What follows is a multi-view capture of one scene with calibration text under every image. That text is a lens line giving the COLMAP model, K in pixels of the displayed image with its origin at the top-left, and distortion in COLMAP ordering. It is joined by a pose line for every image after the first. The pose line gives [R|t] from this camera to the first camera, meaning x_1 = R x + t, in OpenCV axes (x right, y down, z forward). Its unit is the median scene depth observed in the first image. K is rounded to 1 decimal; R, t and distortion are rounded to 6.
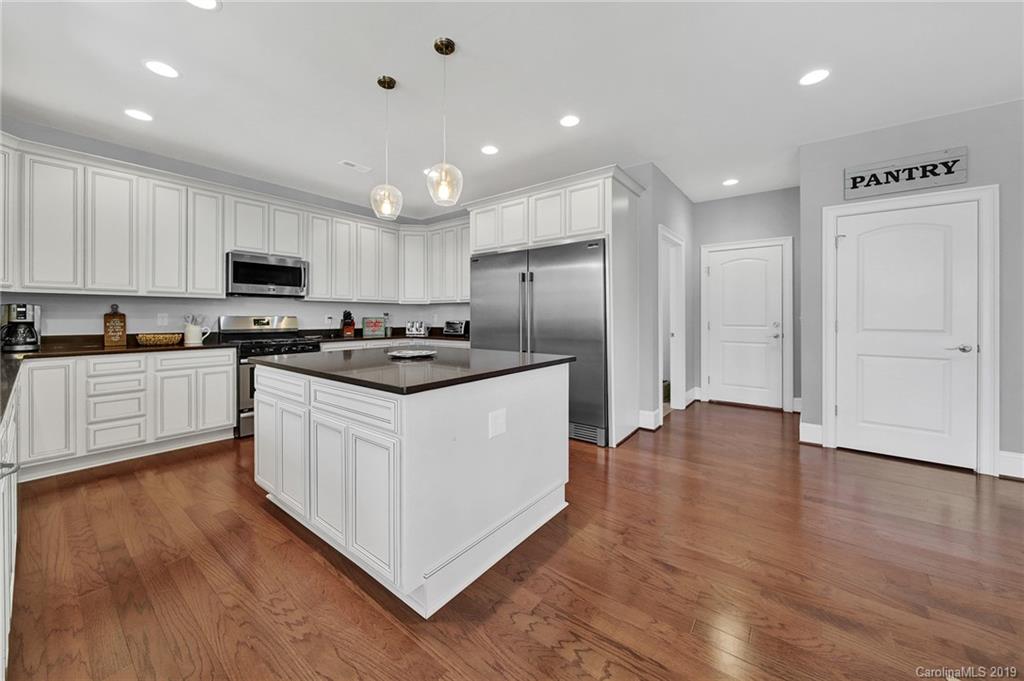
lens RADIAL K [[372.3, 0, 501.5], [0, 372.3, 318.6], [0, 0, 1]] dist [-0.008237, -0.000112]
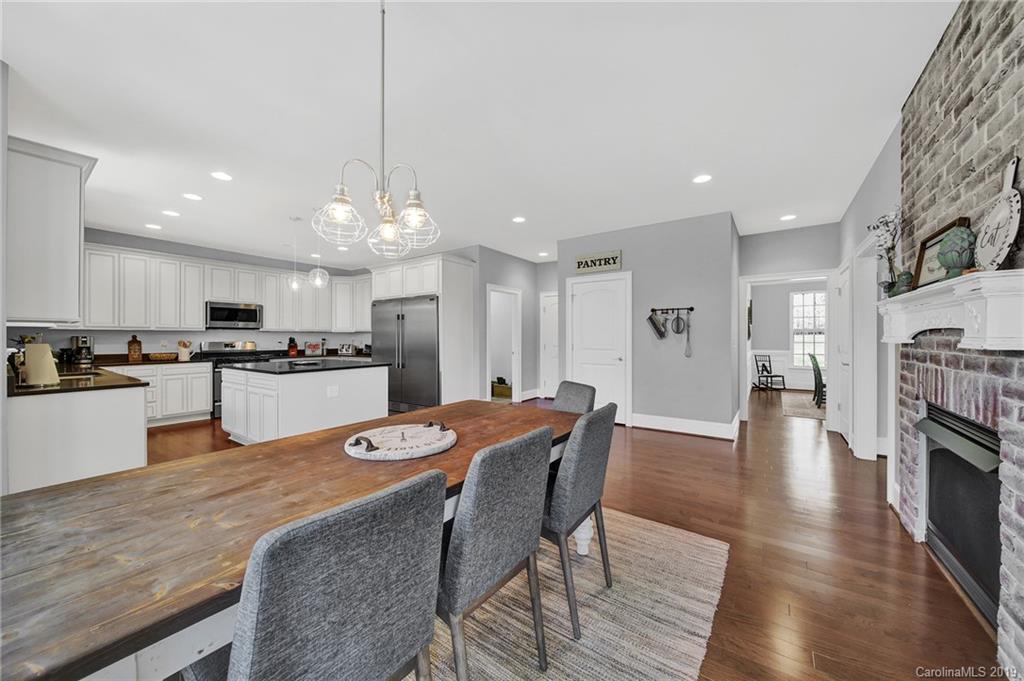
lens RADIAL K [[372.3, 0, 511.0], [0, 372.3, 337.5], [0, 0, 1]] dist [-0.008237, -0.000112]
pose [[0.998501, -0.002503, 0.054670, 0.481021], [0.002782, 0.999984, -0.005023, -0.014771], [-0.054657, 0.005167, 0.998492, -0.661708]]
